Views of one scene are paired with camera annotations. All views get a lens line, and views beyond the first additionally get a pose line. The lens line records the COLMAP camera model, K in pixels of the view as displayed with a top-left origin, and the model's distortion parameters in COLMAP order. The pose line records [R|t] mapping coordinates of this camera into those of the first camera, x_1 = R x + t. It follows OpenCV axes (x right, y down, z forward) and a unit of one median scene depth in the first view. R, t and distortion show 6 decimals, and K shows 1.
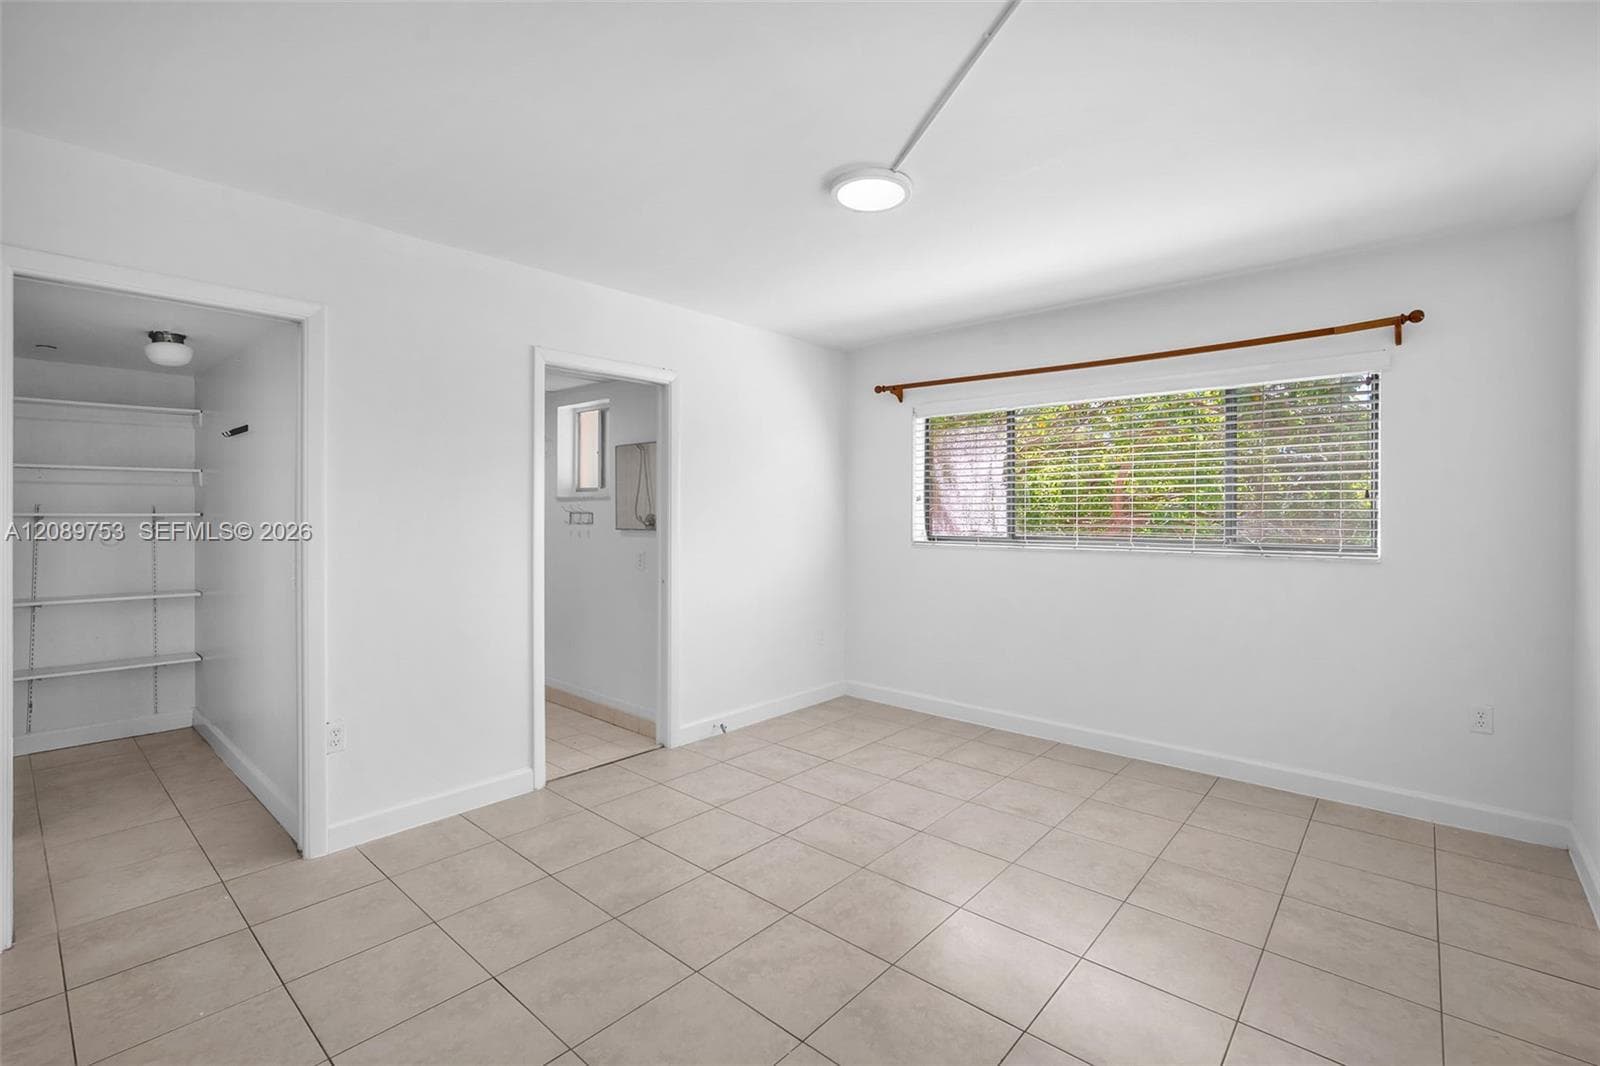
lens RADIAL K [[705.3, 0, 793.8], [0, 705.3, 522.1], [0, 0, 1]] dist [-0.002631, 0.000310]
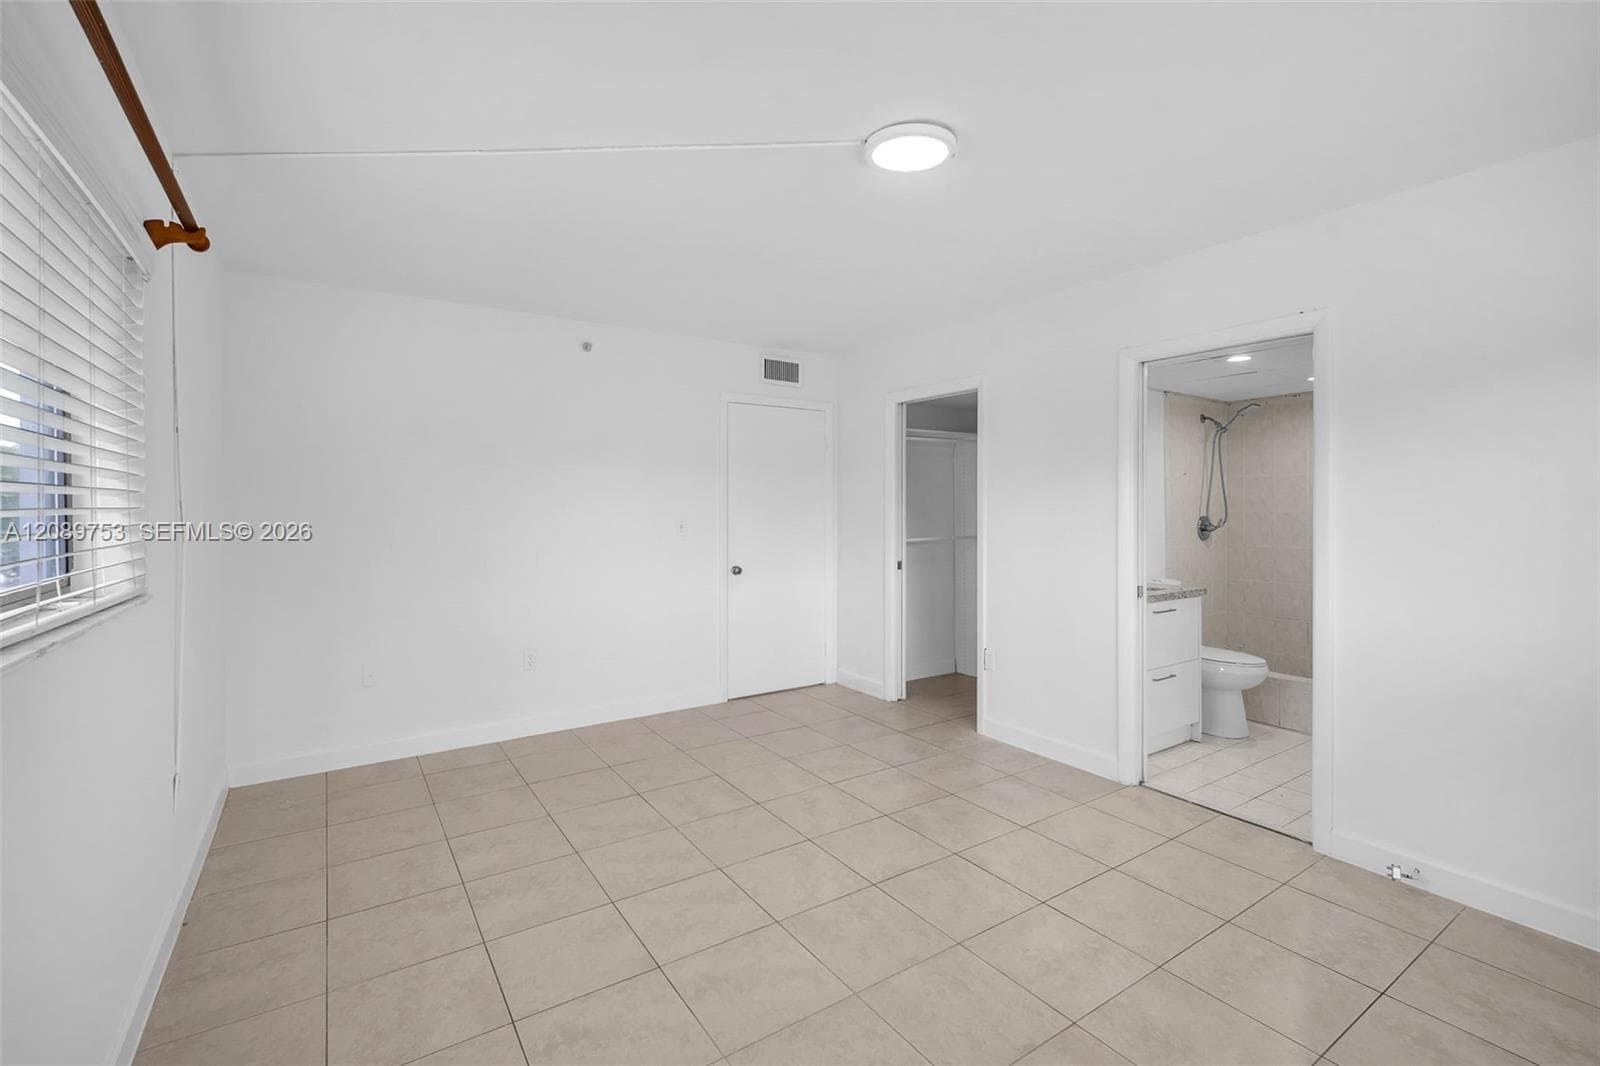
lens RADIAL K [[705.3, 0, 816.1], [0, 705.3, 516.7], [0, 0, 1]] dist [-0.002631, 0.000310]
pose [[-0.235858, 0.007148, -0.971761, 0.683191], [-0.017885, 0.999772, 0.011695, -0.010338], [0.971623, 0.020138, -0.235676, 0.749031]]
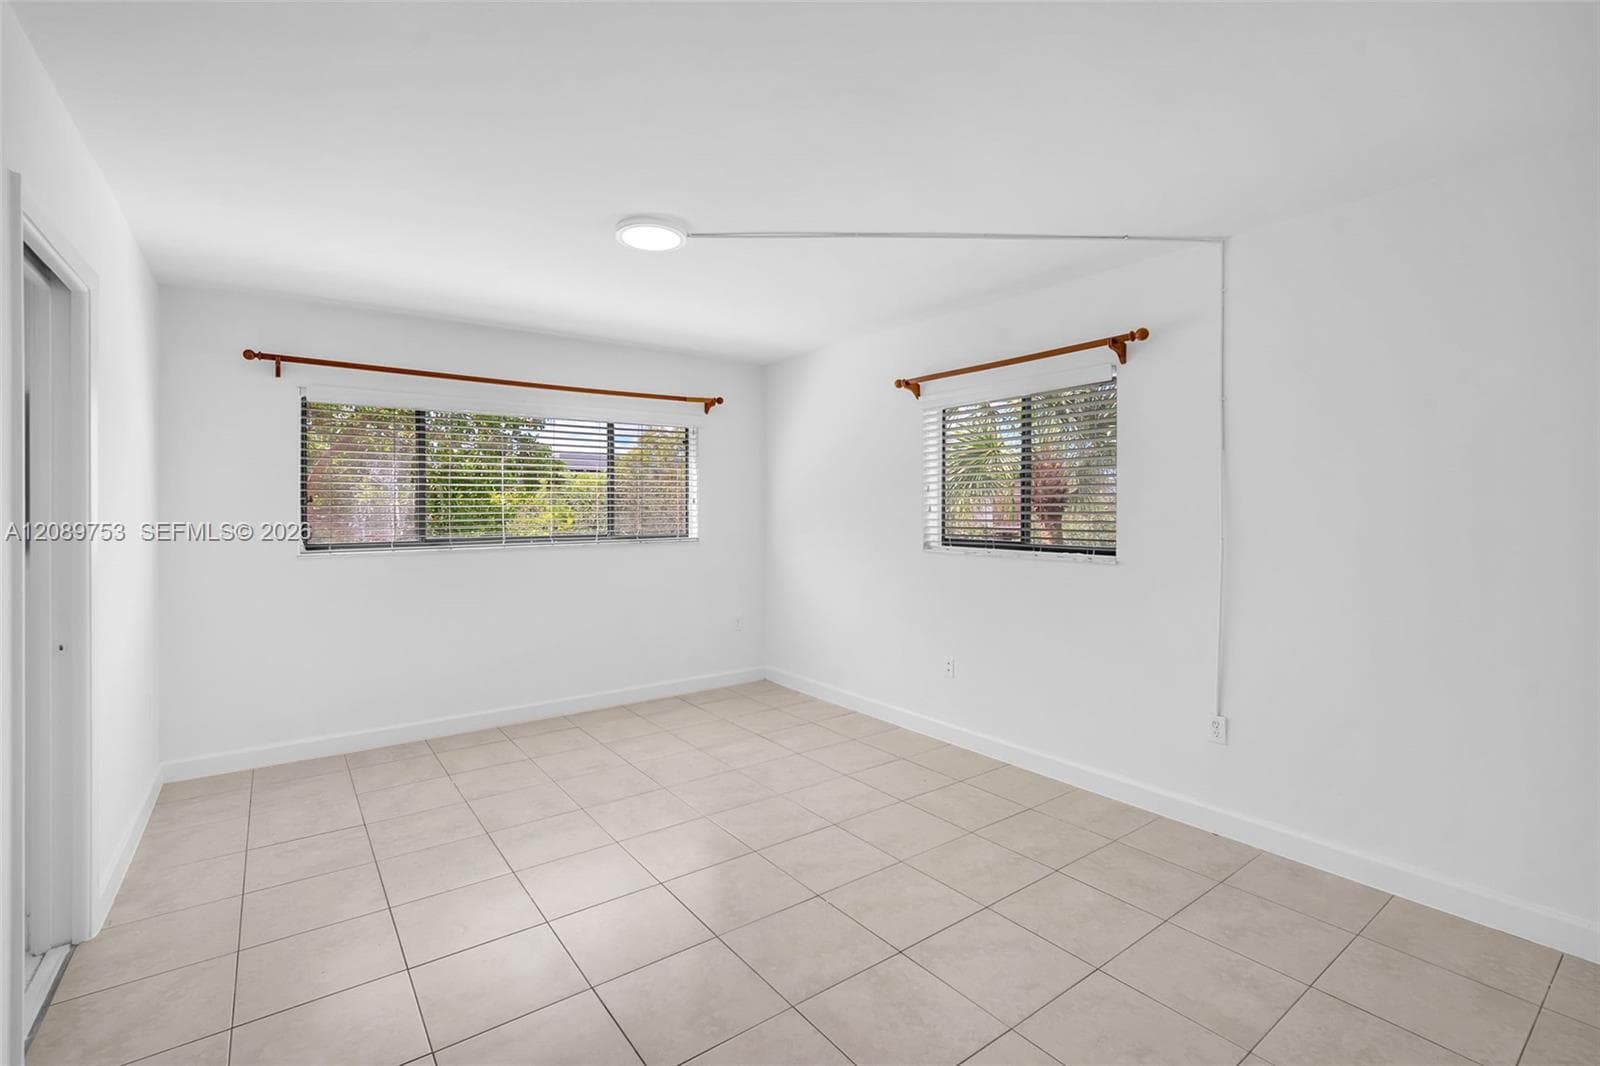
lens RADIAL K [[705.3, 0, 792.4], [0, 705.3, 521.2], [0, 0, 1]] dist [-0.002631, 0.000310]
pose [[0.224743, -0.018311, 0.974246, -0.650689], [0.021460, 0.999674, 0.013839, -0.009655], [-0.974182, 0.017797, 0.225063, 0.354333]]
